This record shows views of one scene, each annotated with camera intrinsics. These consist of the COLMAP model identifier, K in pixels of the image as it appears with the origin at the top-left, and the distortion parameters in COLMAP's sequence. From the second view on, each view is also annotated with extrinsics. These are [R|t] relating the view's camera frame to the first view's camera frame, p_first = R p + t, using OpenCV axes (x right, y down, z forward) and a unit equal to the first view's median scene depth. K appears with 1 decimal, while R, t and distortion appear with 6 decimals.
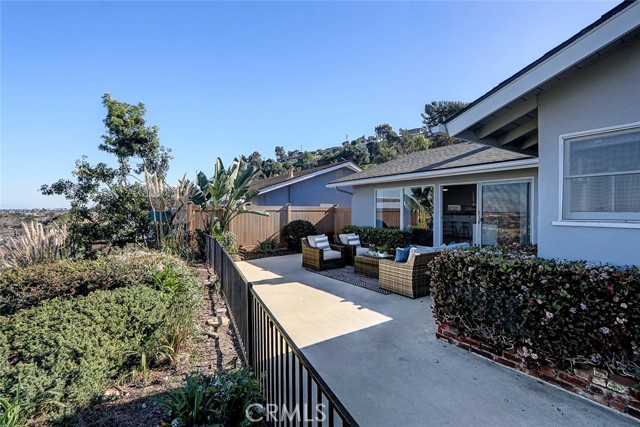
lens RADIAL K [[294.1, 0, 314.0], [0, 294.1, 209.6], [0, 0, 1]] dist [-0.002007, -0.001031]
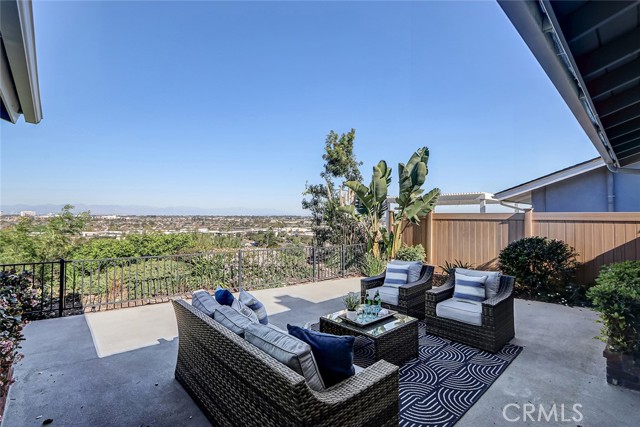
lens RADIAL K [[296.0, 0, 322.2], [0, 296.0, 206.2], [0, 0, 1]] dist [0.002623, 0.000084]
pose [[0.173614, -0.039162, -0.984035, 0.508008], [-0.002454, 0.999189, -0.040198, 0.001071], [0.984811, 0.009393, 0.173377, 0.627439]]
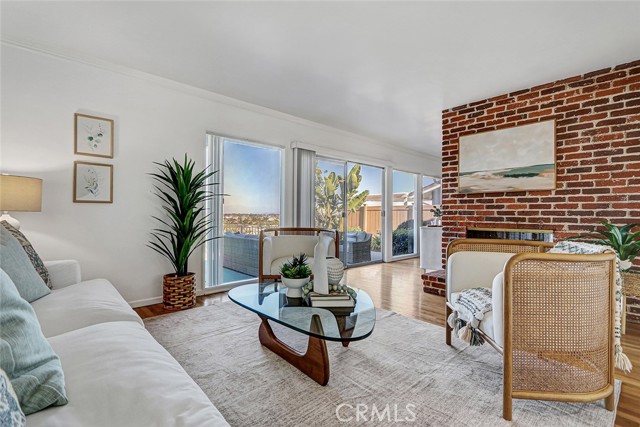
lens RADIAL K [[294.1, 0, 314.0], [0, 294.1, 209.6], [0, 0, 1]] dist [-0.002007, -0.001031]
pose [[0.155876, -0.020469, -0.987564, 1.014710], [-0.003138, 0.999770, -0.021217, 0.030633], [0.987772, 0.006407, 0.155776, 0.653350]]
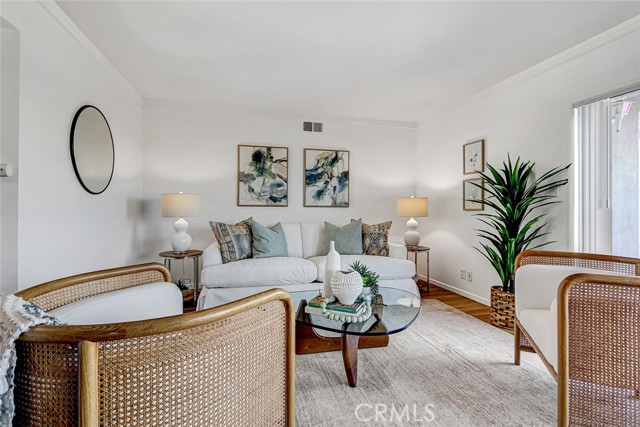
lens RADIAL K [[294.1, 0, 314.0], [0, 294.1, 209.6], [0, 0, 1]] dist [-0.002007, -0.001031]
pose [[-0.944867, -0.014485, 0.327134, 0.748741], [-0.015191, 0.999885, 0.000397, 0.019085], [-0.327102, -0.004594, -0.944978, 0.899871]]
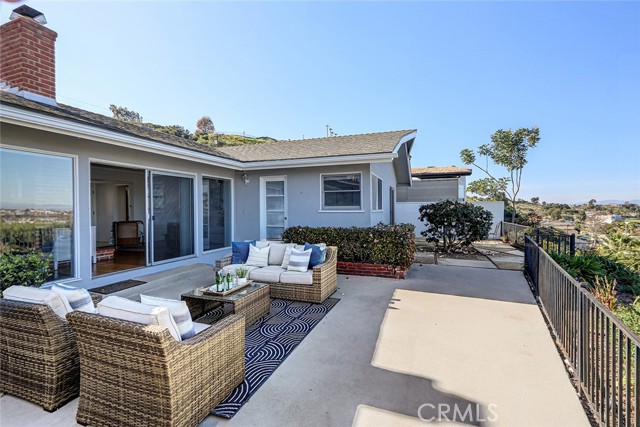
lens RADIAL K [[298.8, 0, 313.8], [0, 298.8, 201.0], [0, 0, 1]] dist [0.001147, -0.000006]
pose [[-0.596639, 0.015875, 0.802353, -0.252704], [-0.004032, 0.999732, -0.022778, 0.005786], [-0.802500, -0.016825, -0.596416, 0.911866]]
